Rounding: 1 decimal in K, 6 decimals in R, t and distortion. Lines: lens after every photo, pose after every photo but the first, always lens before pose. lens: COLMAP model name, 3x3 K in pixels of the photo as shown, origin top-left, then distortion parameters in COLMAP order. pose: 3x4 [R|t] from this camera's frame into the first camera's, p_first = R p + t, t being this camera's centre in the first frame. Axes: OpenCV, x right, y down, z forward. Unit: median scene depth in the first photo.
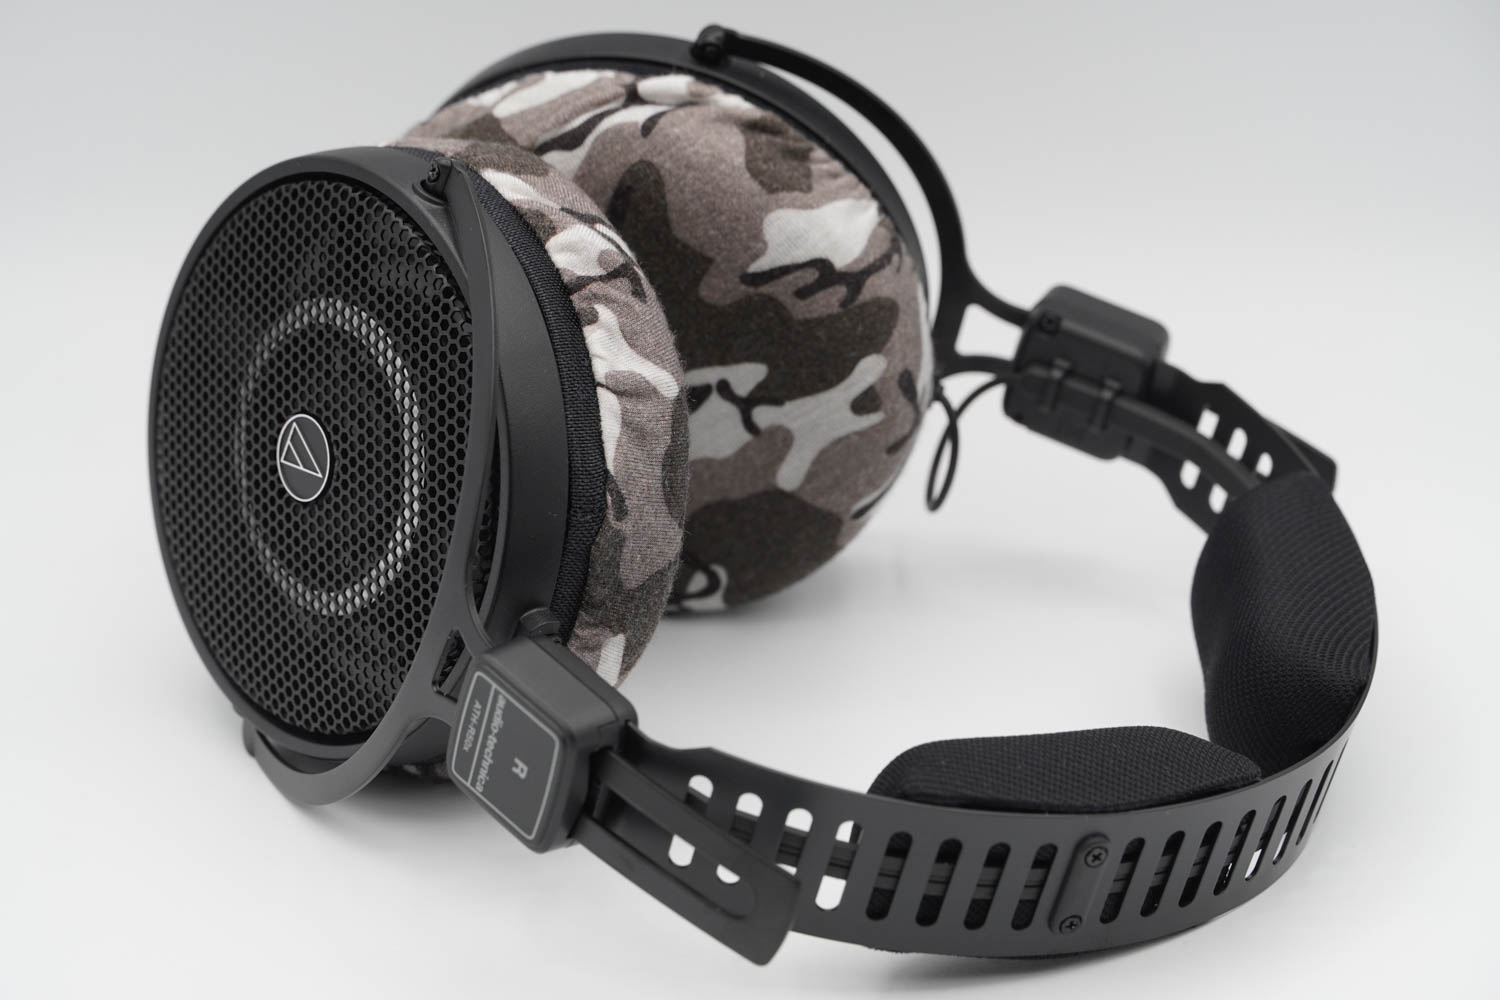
lens RADIAL K [[4477.5, 0, 750.0], [0, 4477.5, 500.0], [0, 0, 1]] dist [-0.164967, 0.618206]
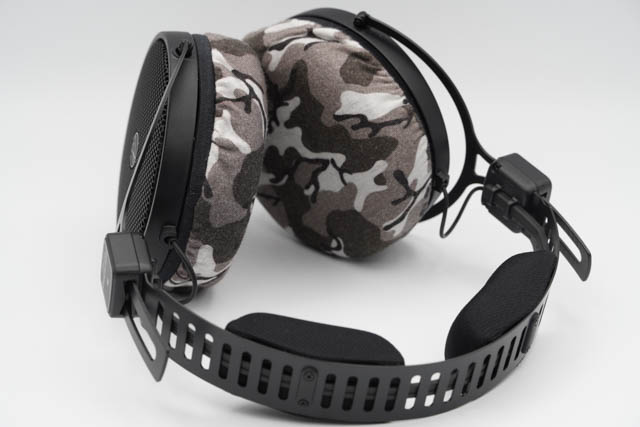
lens RADIAL K [[1910.4, 0, 320.0], [0, 1910.4, 213.5], [0, 0, 1]] dist [-0.164967, 0.618206]
pose [[0.870540, 0.214347, -0.442961, 0.451165], [-0.215427, 0.975311, 0.048576, -0.047125], [0.442437, 0.053138, 0.895224, 0.094654]]
